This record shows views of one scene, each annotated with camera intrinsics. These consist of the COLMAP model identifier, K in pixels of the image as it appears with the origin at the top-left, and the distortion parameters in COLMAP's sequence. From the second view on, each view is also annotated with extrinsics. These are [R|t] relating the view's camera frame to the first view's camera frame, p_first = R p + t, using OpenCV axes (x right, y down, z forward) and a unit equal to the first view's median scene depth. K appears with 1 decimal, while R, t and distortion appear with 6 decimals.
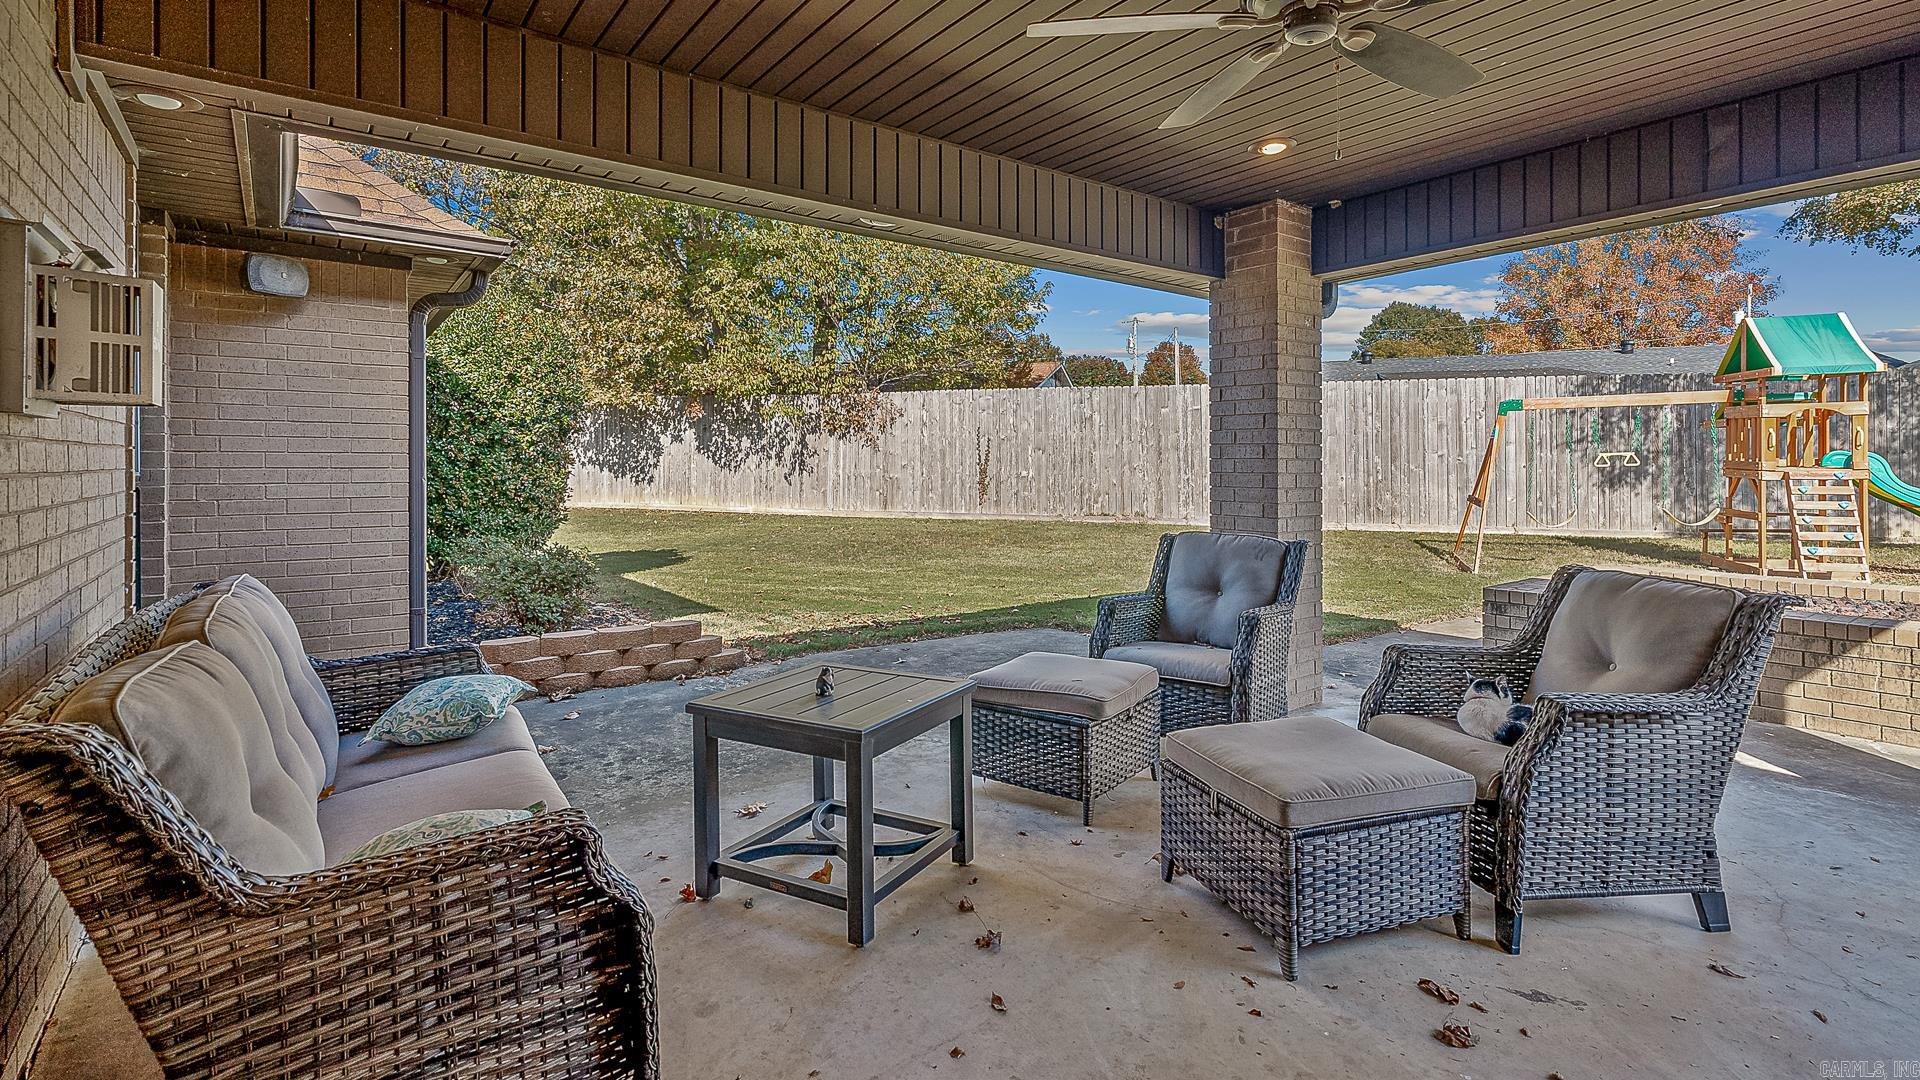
lens RADIAL K [[881.0, 0, 962.1], [0, 881.0, 471.7], [0, 0, 1]] dist [-0.011110, 0.000309]
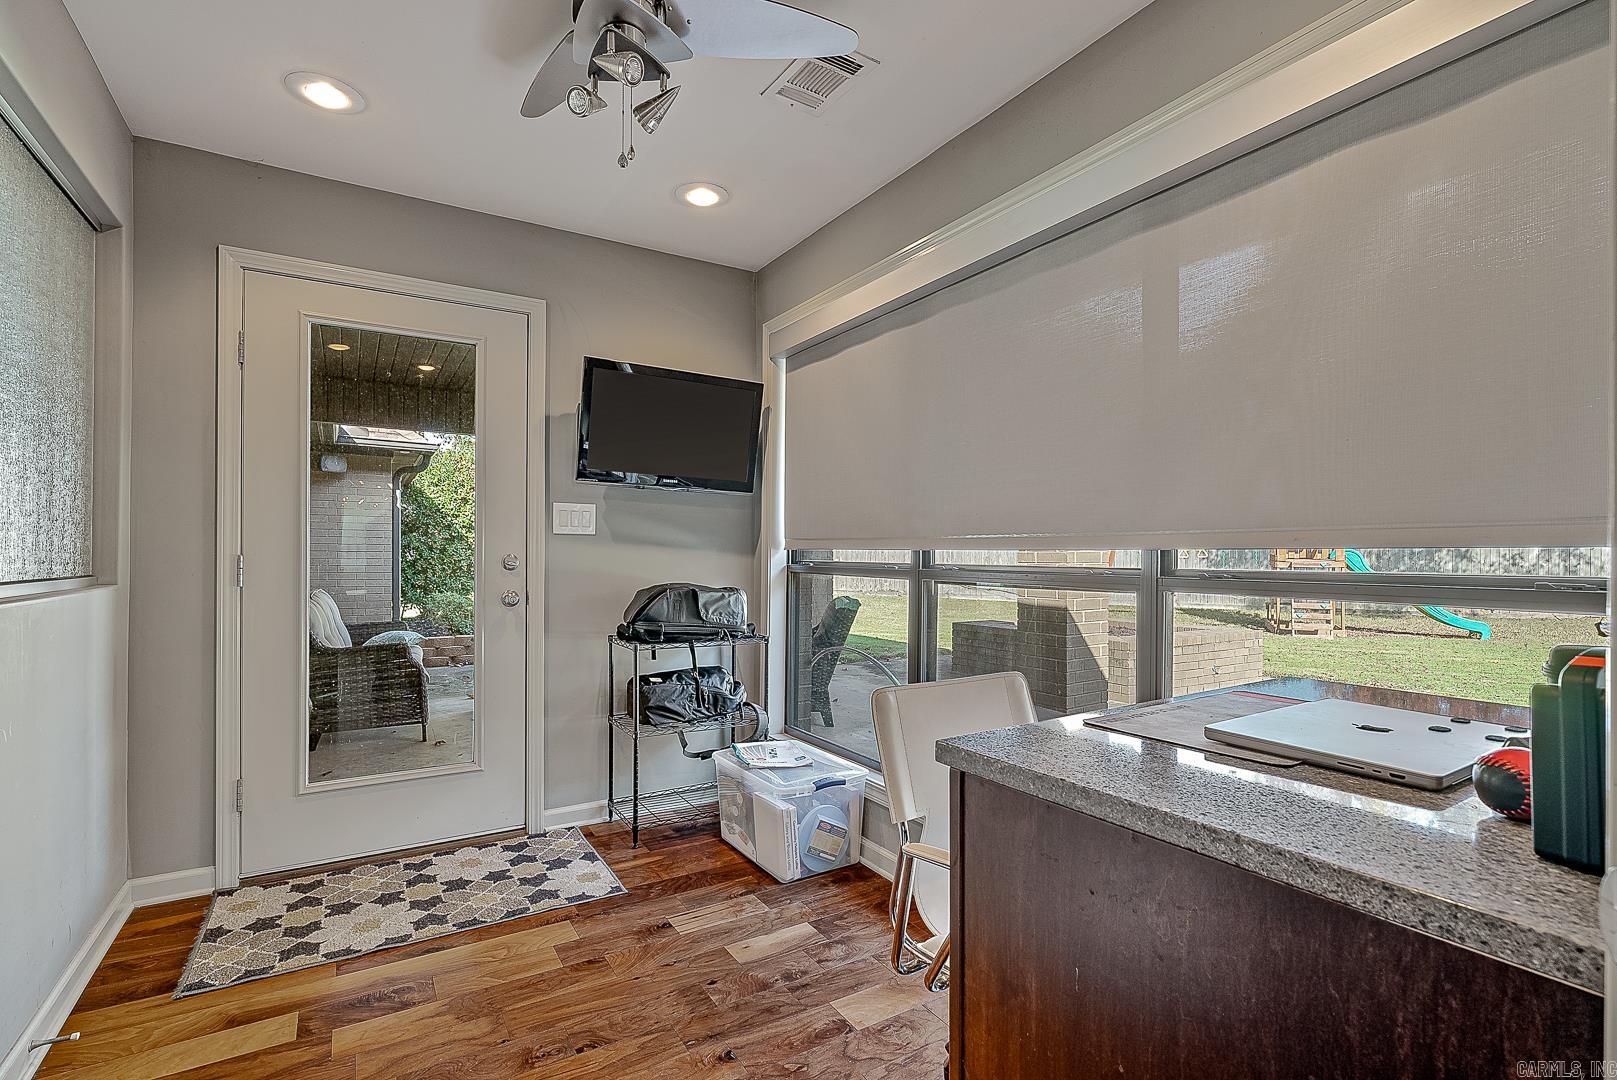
lens RADIAL K [[755.5, 0, 806.4], [0, 755.5, 557.6], [0, 0, 1]] dist [0.000908, 0.000148]
pose [[0.994491, 0.007354, -0.104565, 0.380020], [-0.007747, 0.999964, -0.003345, 0.005813], [0.104537, 0.004137, 0.994512, -0.483536]]
